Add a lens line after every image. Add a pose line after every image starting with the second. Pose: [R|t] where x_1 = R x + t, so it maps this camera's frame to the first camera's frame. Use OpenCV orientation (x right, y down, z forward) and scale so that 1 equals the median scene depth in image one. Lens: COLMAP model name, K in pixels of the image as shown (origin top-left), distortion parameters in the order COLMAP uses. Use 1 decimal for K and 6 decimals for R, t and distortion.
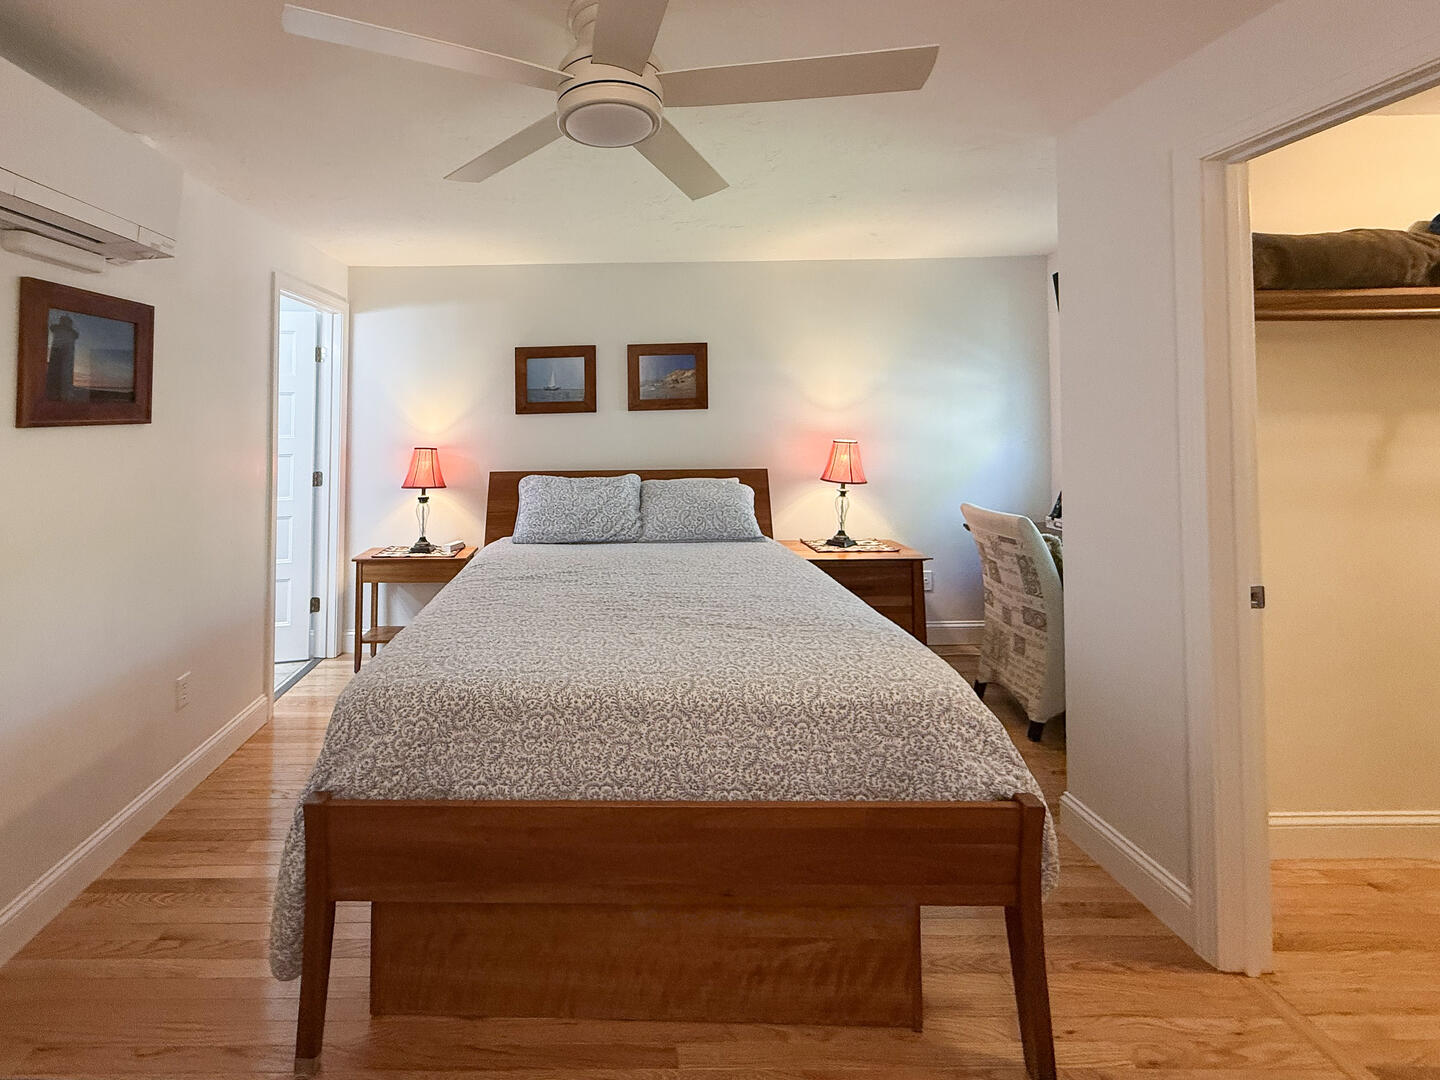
lens RADIAL K [[578.6, 0, 720.0], [0, 578.6, 540.0], [0, 0, 1]] dist [-0.000062, -0.000037]
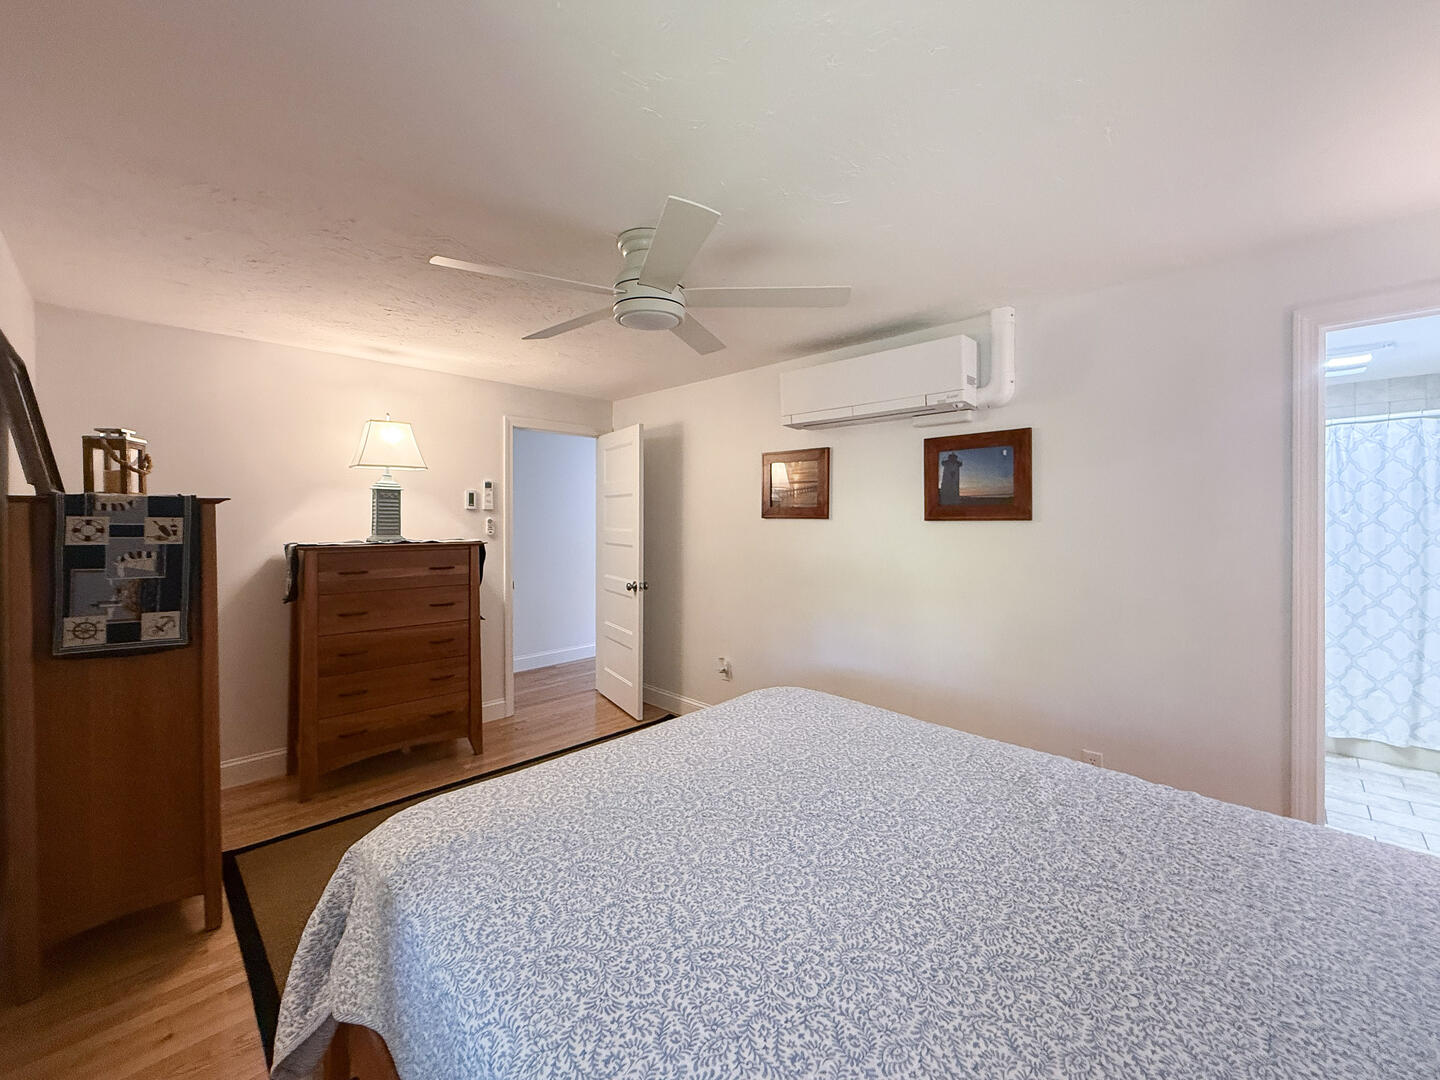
lens RADIAL K [[578.6, 0, 720.0], [0, 578.6, 540.0], [0, 0, 1]] dist [-0.000062, -0.000037]
pose [[-0.938380, 0.016477, -0.345211, 0.011095], [-0.082370, 0.959416, 0.269698, -0.497751], [0.335645, 0.281514, -0.898940, 2.116619]]
